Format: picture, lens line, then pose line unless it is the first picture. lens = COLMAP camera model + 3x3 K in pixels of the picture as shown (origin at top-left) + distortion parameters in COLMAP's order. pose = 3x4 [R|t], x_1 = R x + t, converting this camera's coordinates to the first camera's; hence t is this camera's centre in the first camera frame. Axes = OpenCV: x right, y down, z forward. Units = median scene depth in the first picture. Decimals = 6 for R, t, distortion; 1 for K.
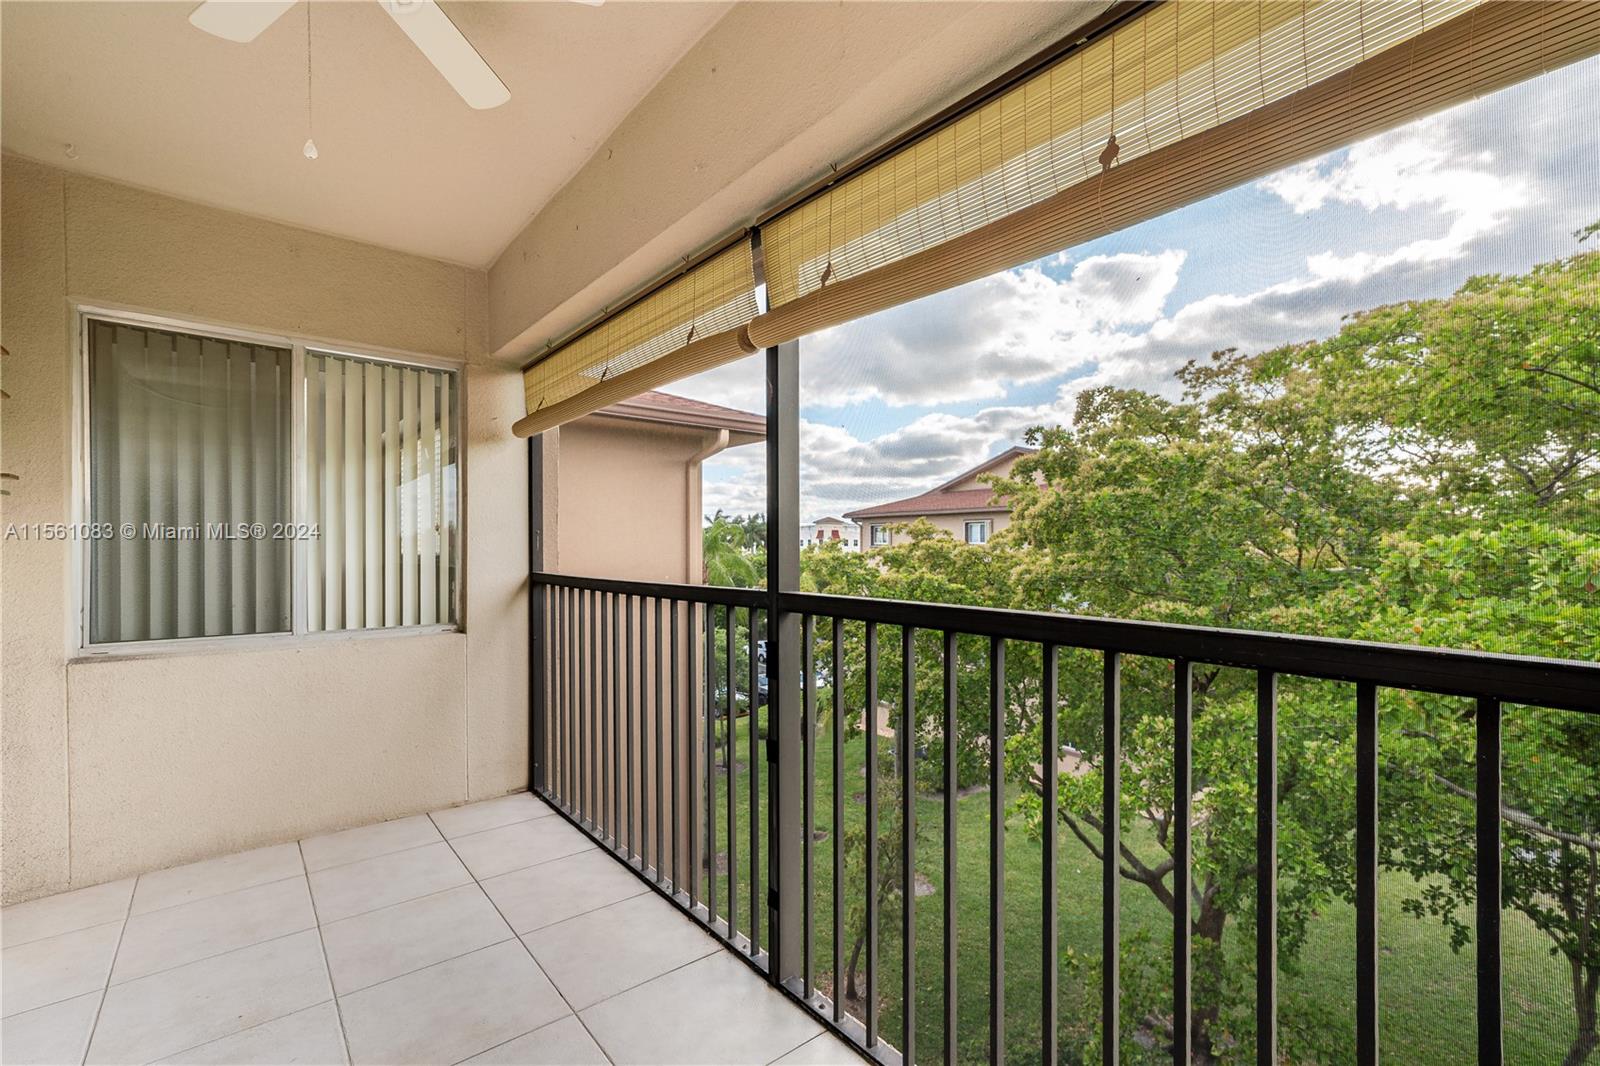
lens RADIAL K [[716.0, 0, 800.1], [0, 716.0, 558.0], [0, 0, 1]] dist [-0.000174, 0.000062]
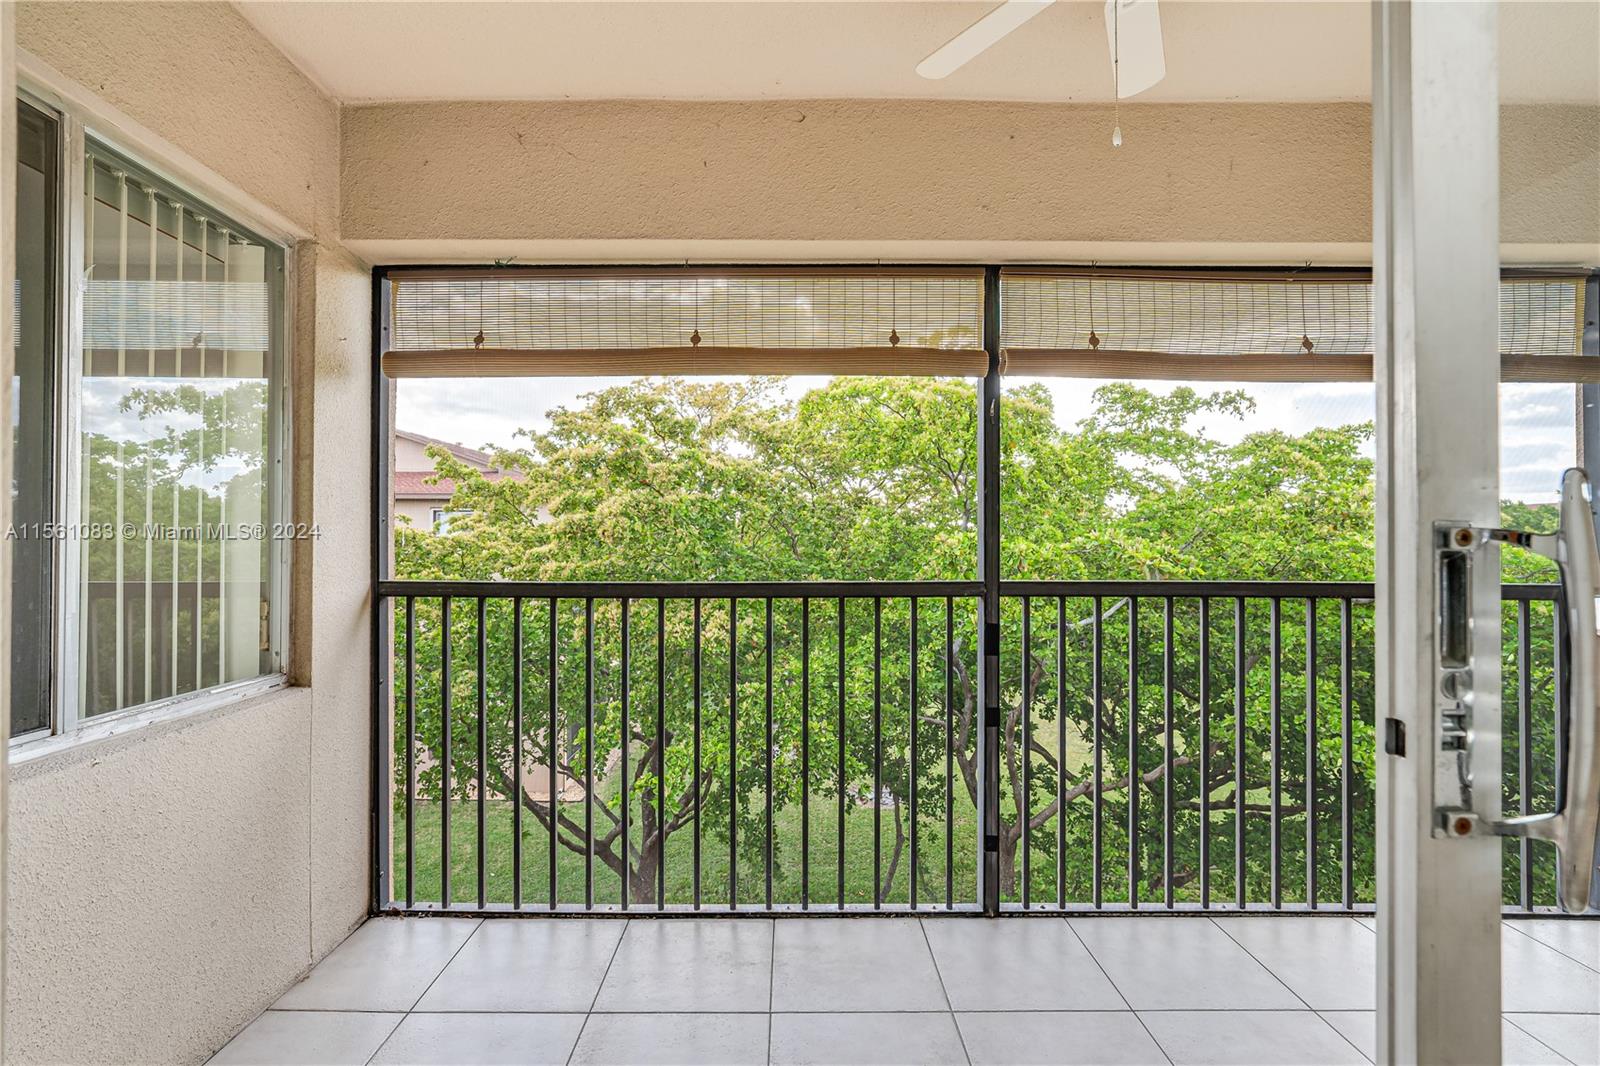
lens RADIAL K [[734.9, 0, 796.1], [0, 734.9, 543.4], [0, 0, 1]] dist [0.025742, 0.000194]
pose [[0.636222, -0.005954, 0.771483, -0.686742], [0.011872, 0.999927, -0.002074, -0.009282], [-0.771415, 0.010478, 0.636246, 0.277061]]
